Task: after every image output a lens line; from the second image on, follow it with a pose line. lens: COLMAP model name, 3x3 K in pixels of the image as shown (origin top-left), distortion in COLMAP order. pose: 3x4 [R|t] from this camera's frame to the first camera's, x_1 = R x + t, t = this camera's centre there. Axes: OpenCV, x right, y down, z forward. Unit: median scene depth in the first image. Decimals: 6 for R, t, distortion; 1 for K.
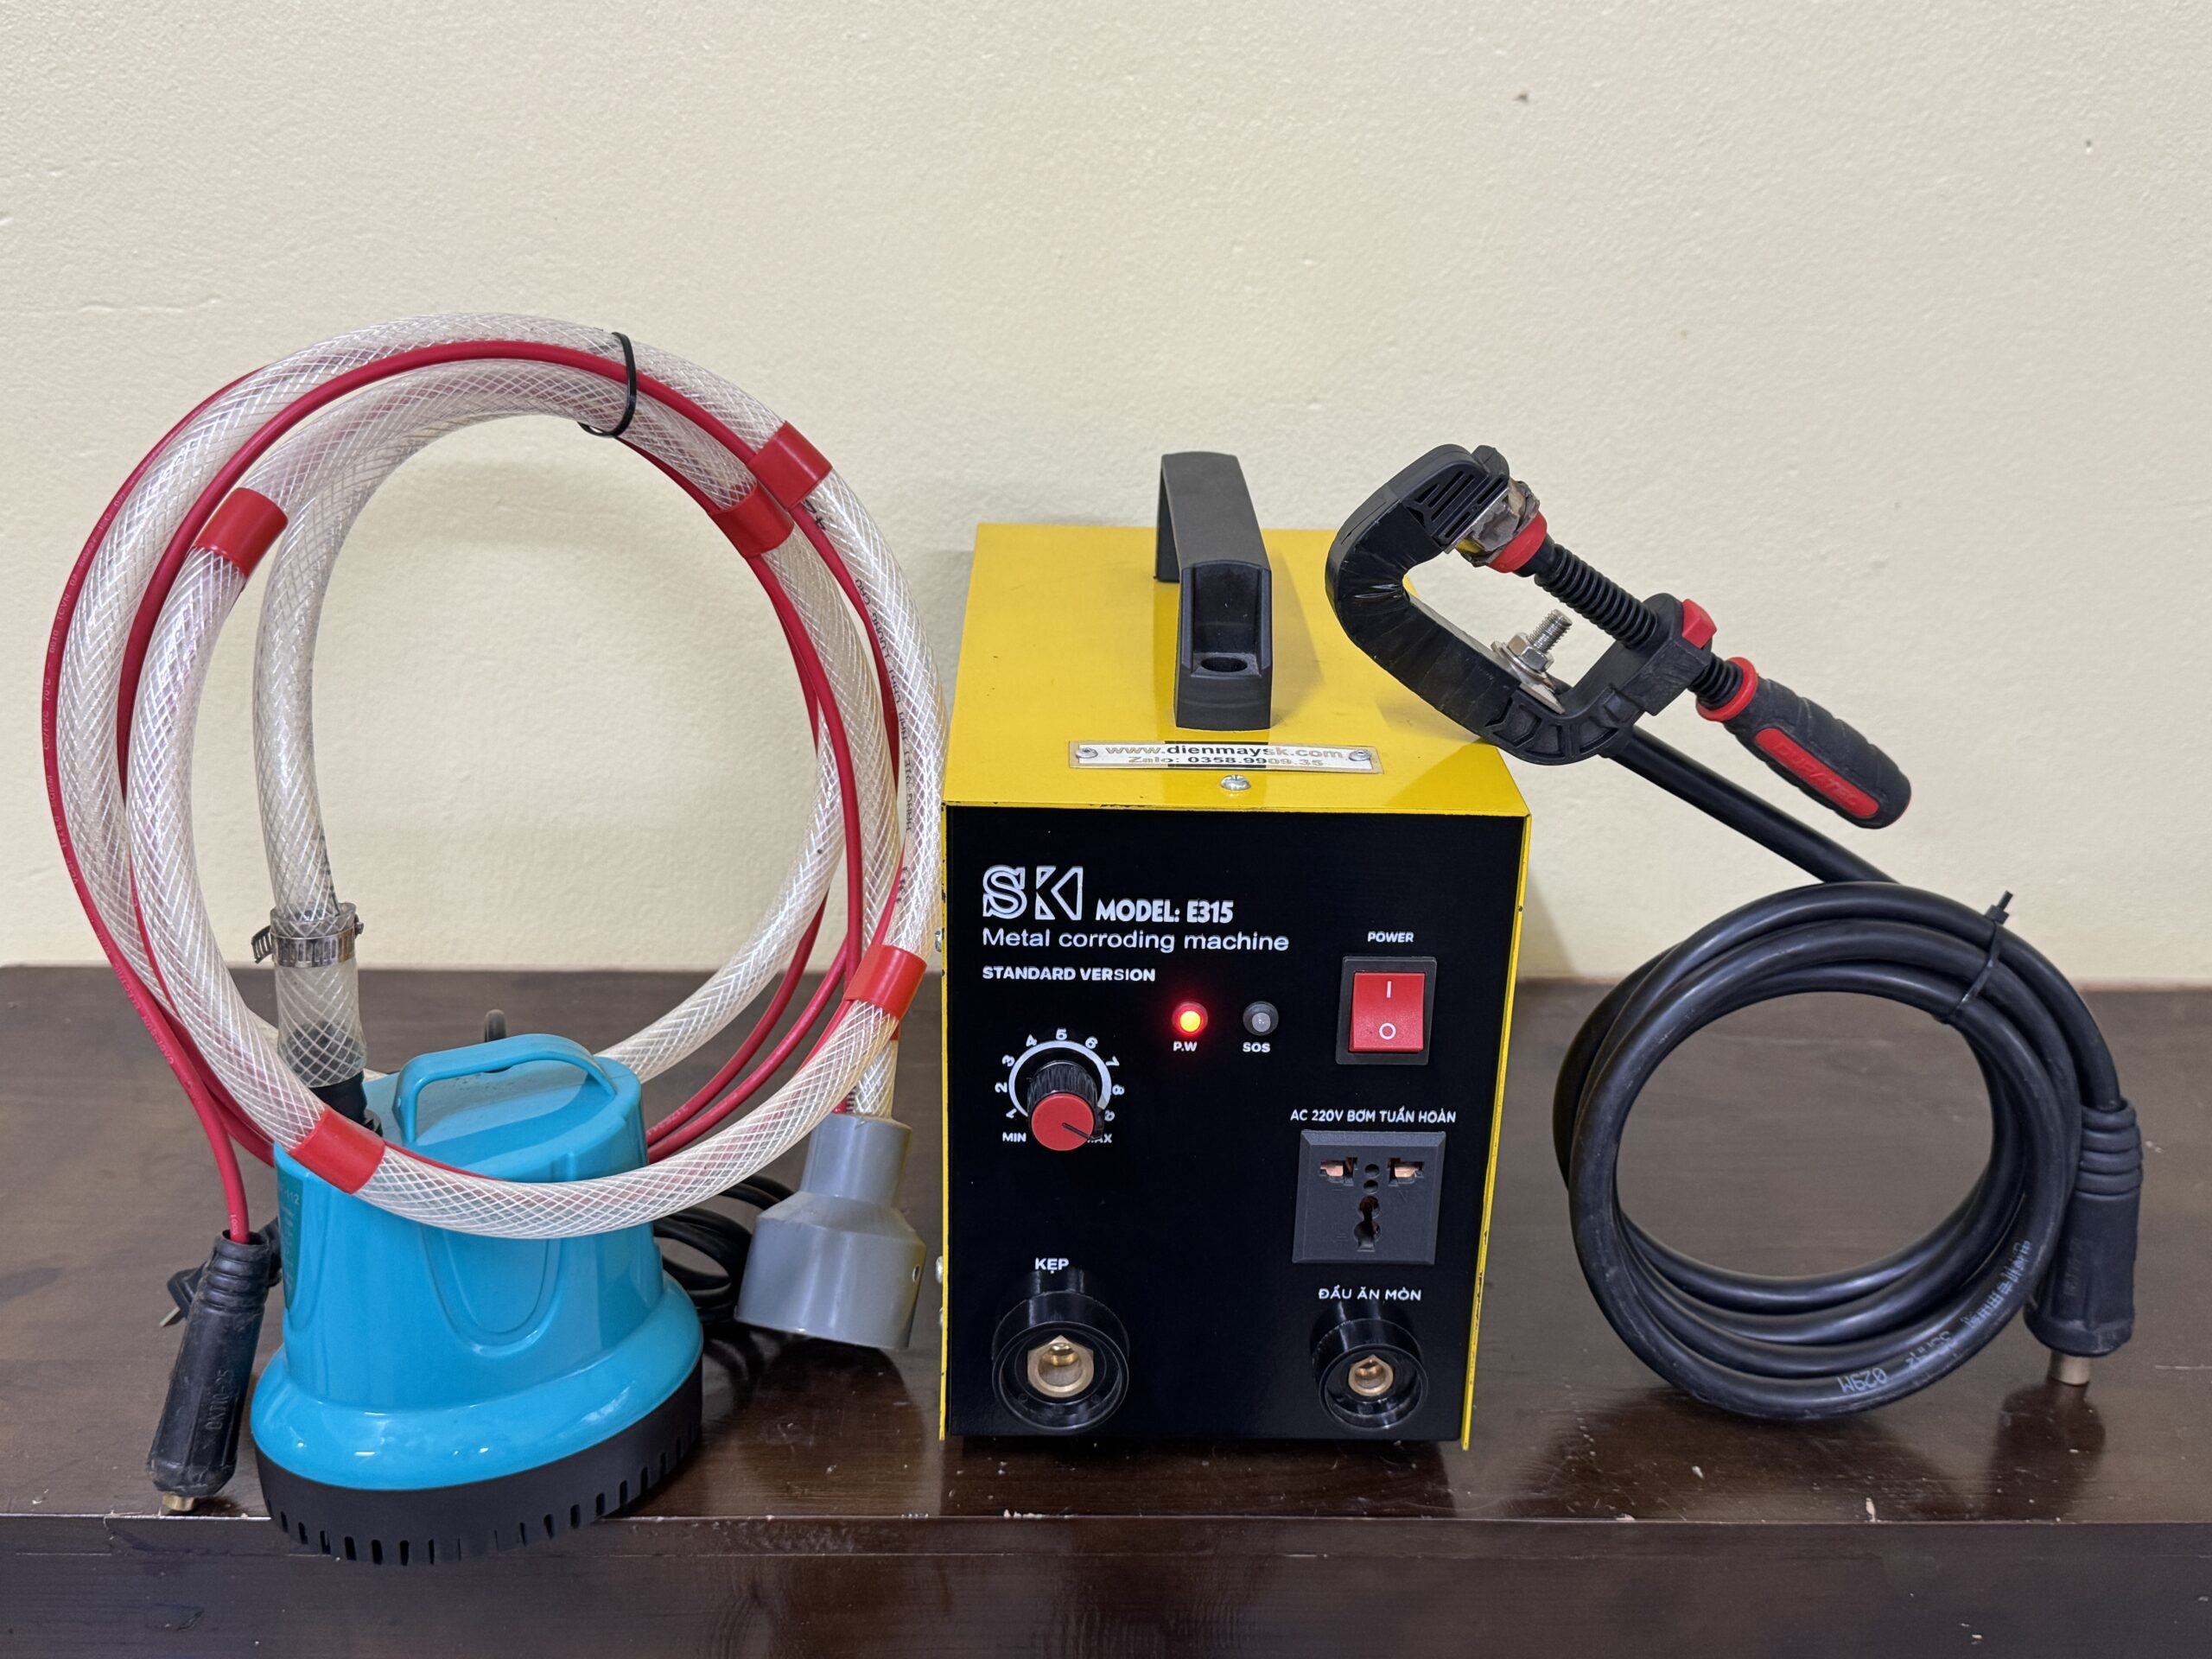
lens RADIAL K [[2186.1, 0, 1115.8], [0, 2186.1, 880.0], [0, 0, 1]] dist [0.163510, -0.343739]
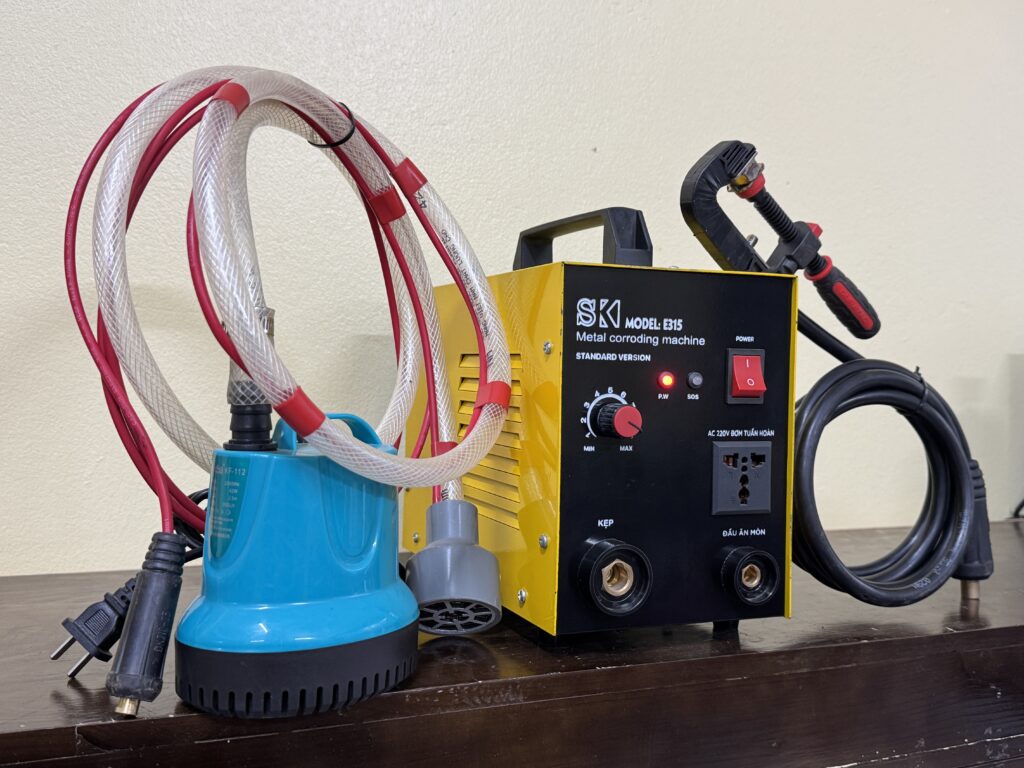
lens RADIAL K [[1012.0, 0, 516.5], [0, 1012.0, 407.4], [0, 0, 1]] dist [0.163510, -0.343739]
pose [[0.928612, -0.024141, 0.370267, -0.443238], [0.155667, 0.931166, -0.329693, 0.372852], [-0.336820, 0.363795, 0.868450, 0.217227]]
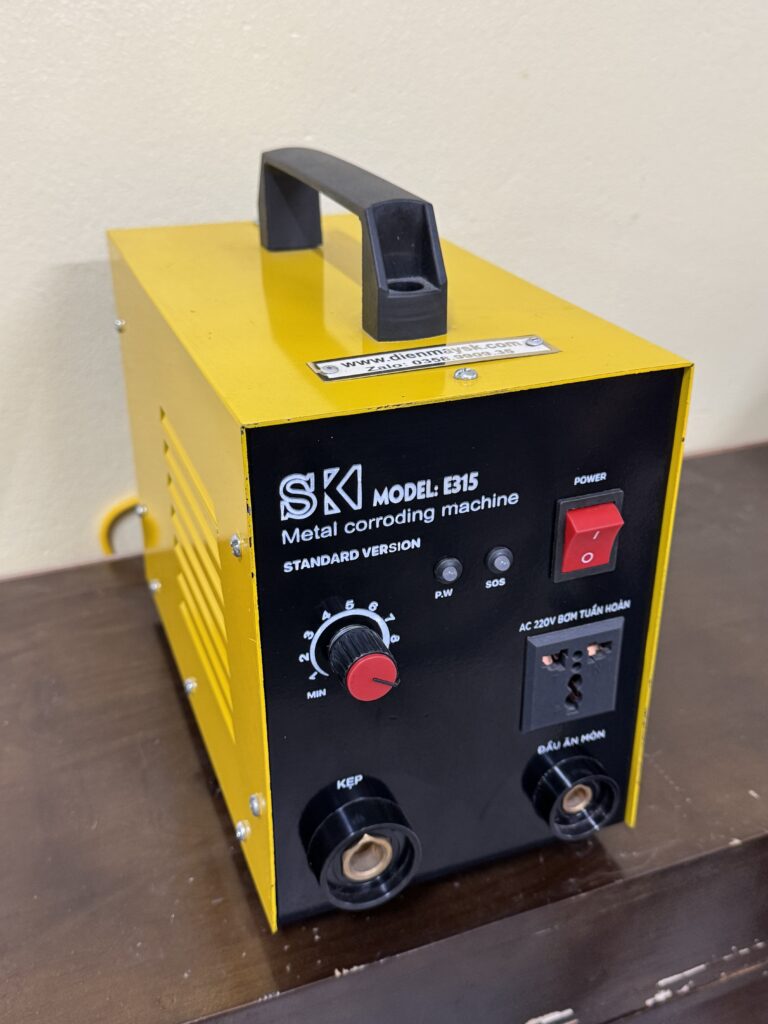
lens RADIAL K [[1012.0, 0, 389.1], [0, 1012.0, 515.5], [0, 0, 1]] dist [0.163510, -0.343739]
pose [[0.940400, -0.178379, 0.289533, -0.153817], [0.160294, 0.983384, 0.085222, -0.021256], [-0.299923, -0.033732, 0.953367, 0.454484]]
